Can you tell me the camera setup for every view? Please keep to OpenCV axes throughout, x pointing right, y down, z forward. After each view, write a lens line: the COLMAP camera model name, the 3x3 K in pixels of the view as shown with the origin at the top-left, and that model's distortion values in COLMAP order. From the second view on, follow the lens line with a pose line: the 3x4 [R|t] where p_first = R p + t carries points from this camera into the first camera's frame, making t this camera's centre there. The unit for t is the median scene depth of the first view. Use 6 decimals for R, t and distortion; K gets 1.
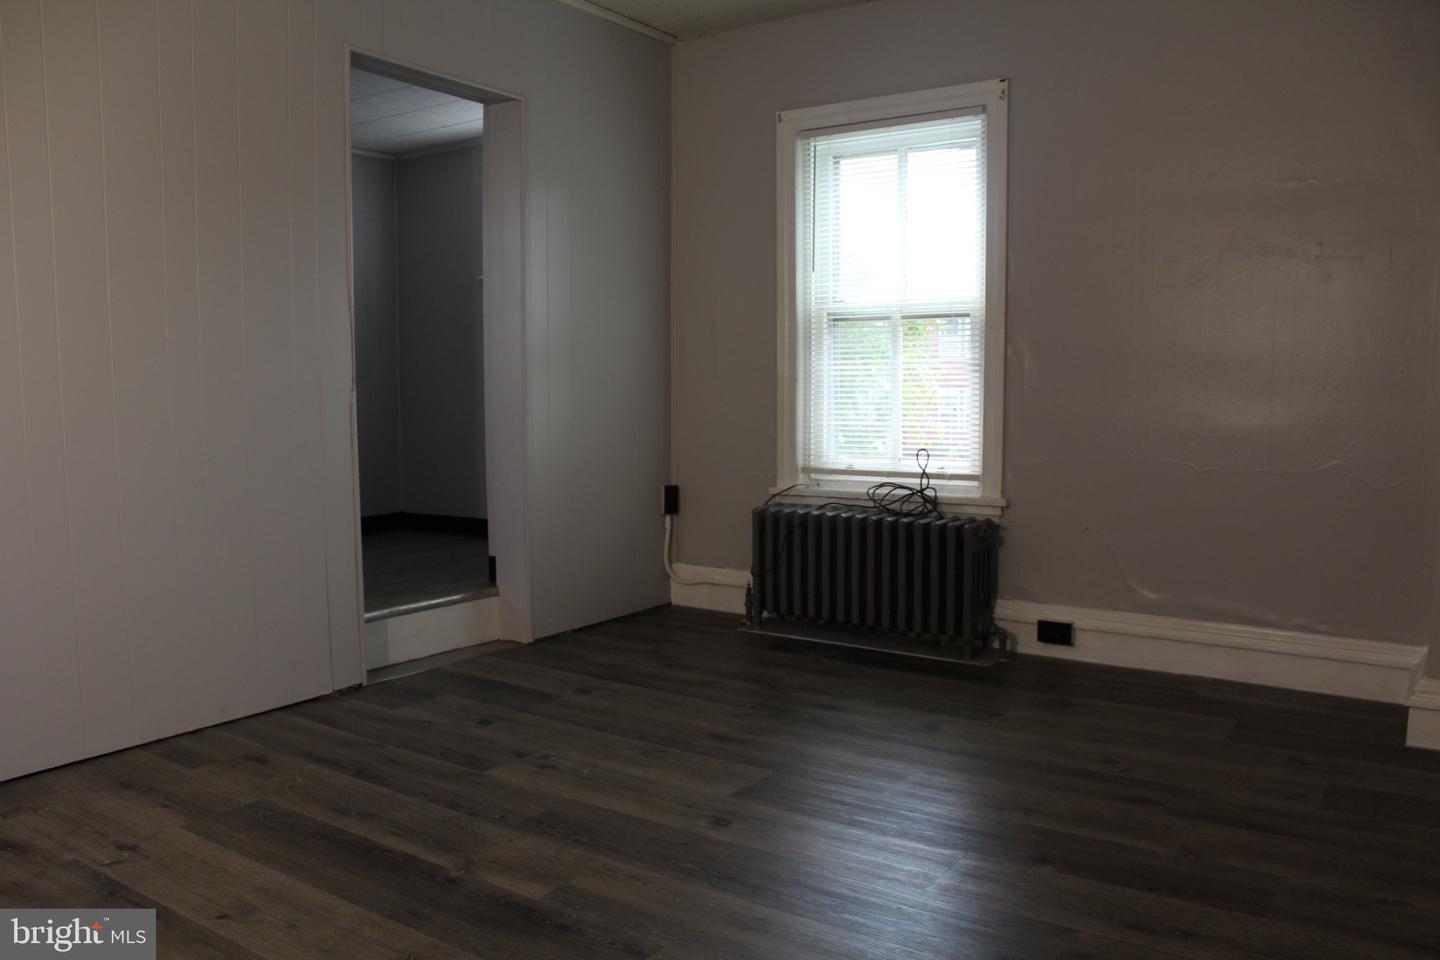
lens RADIAL K [[1181.6, 0, 709.8], [0, 1181.6, 502.8], [0, 0, 1]] dist [-0.163040, 0.149269]
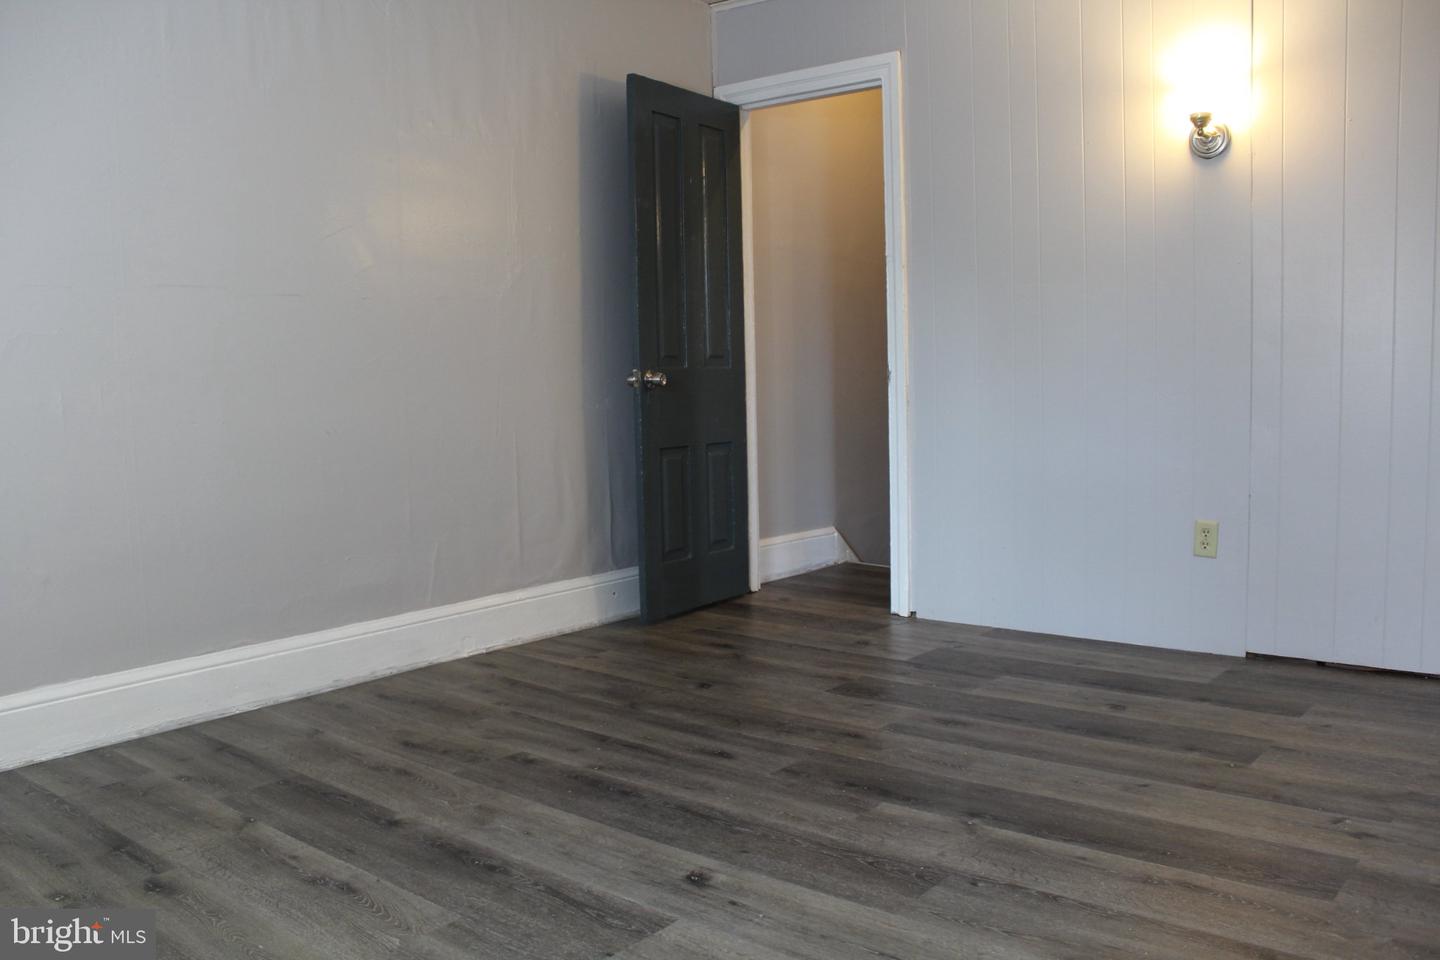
lens RADIAL K [[1181.6, 0, 709.8], [0, 1181.6, 502.8], [0, 0, 1]] dist [-0.163040, 0.149269]
pose [[-0.995203, 0.019061, 0.095961, -0.059188], [0.038583, 0.977808, 0.205918, -0.106972], [-0.089906, 0.208633, -0.973853, 1.248875]]
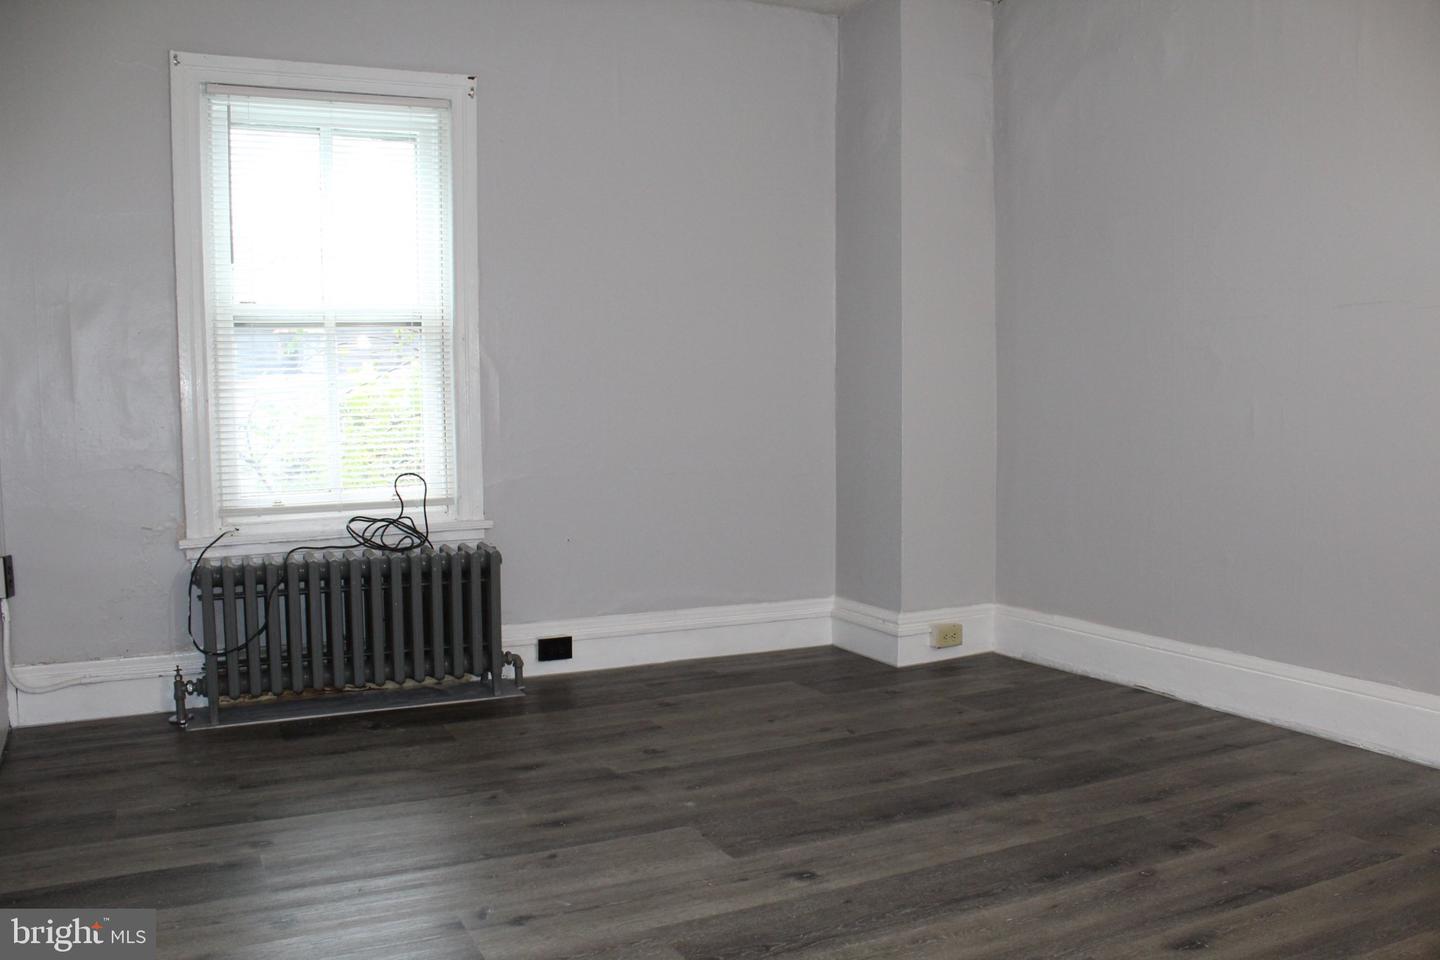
lens RADIAL K [[1181.6, 0, 709.8], [0, 1181.6, 502.8], [0, 0, 1]] dist [-0.163040, 0.149269]
pose [[0.485933, -0.077566, 0.870547, -0.562958], [0.101067, 0.994359, 0.032183, -0.034247], [-0.868133, 0.072345, 0.491031, 0.435591]]
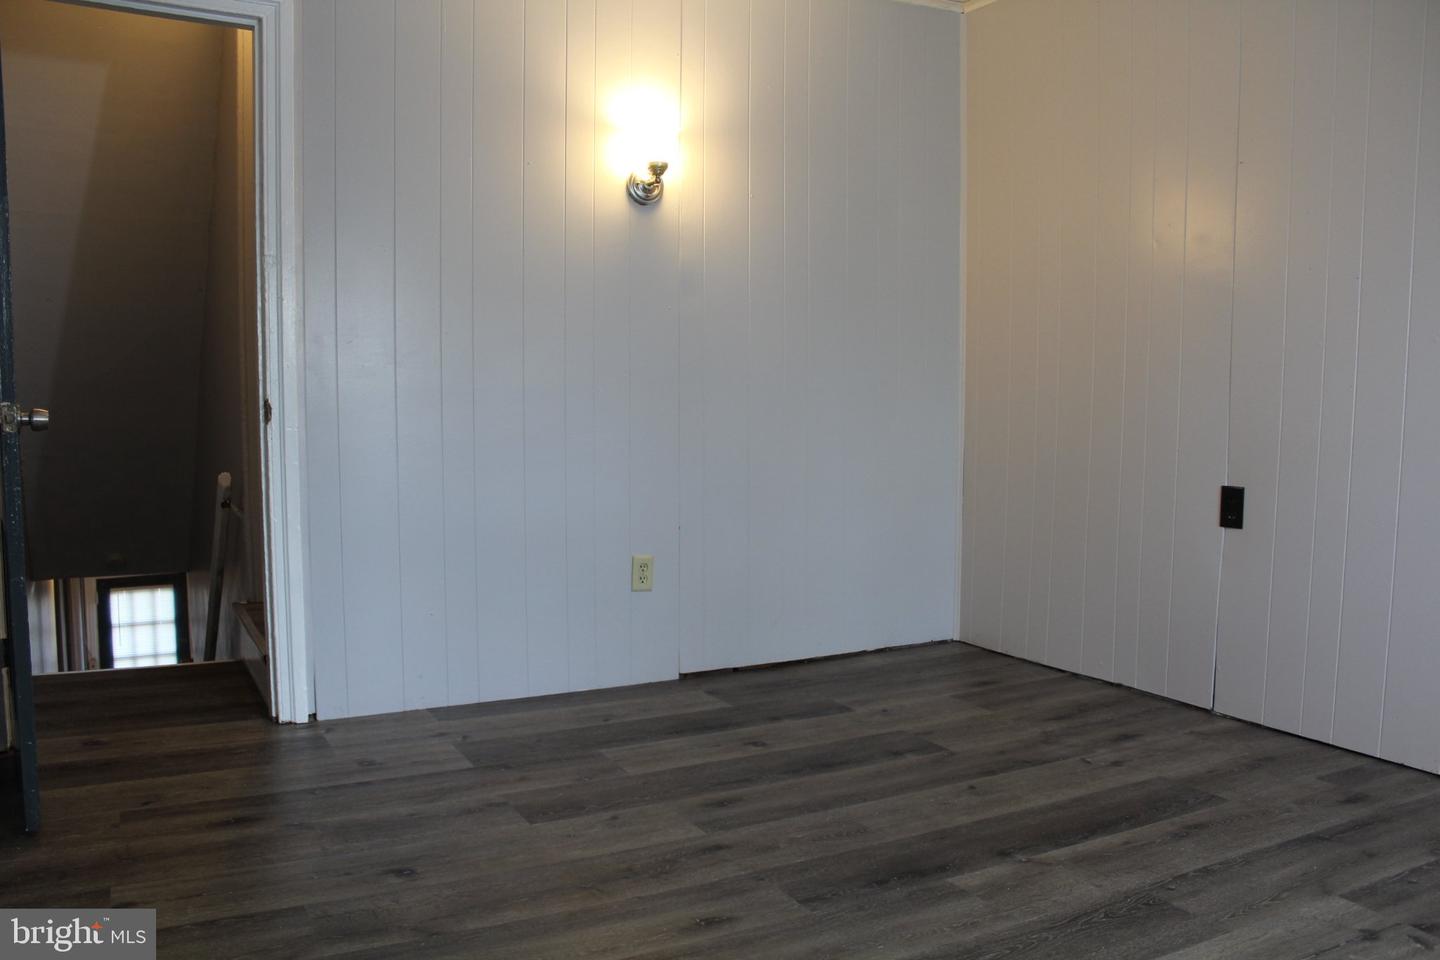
lens RADIAL K [[1181.6, 0, 709.8], [0, 1181.6, 502.8], [0, 0, 1]] dist [-0.163040, 0.149269]
pose [[-0.451708, 0.087546, -0.887860, 0.518015], [-0.100048, 0.983926, 0.147919, -0.077963], [0.886538, 0.155645, -0.435689, 0.742252]]
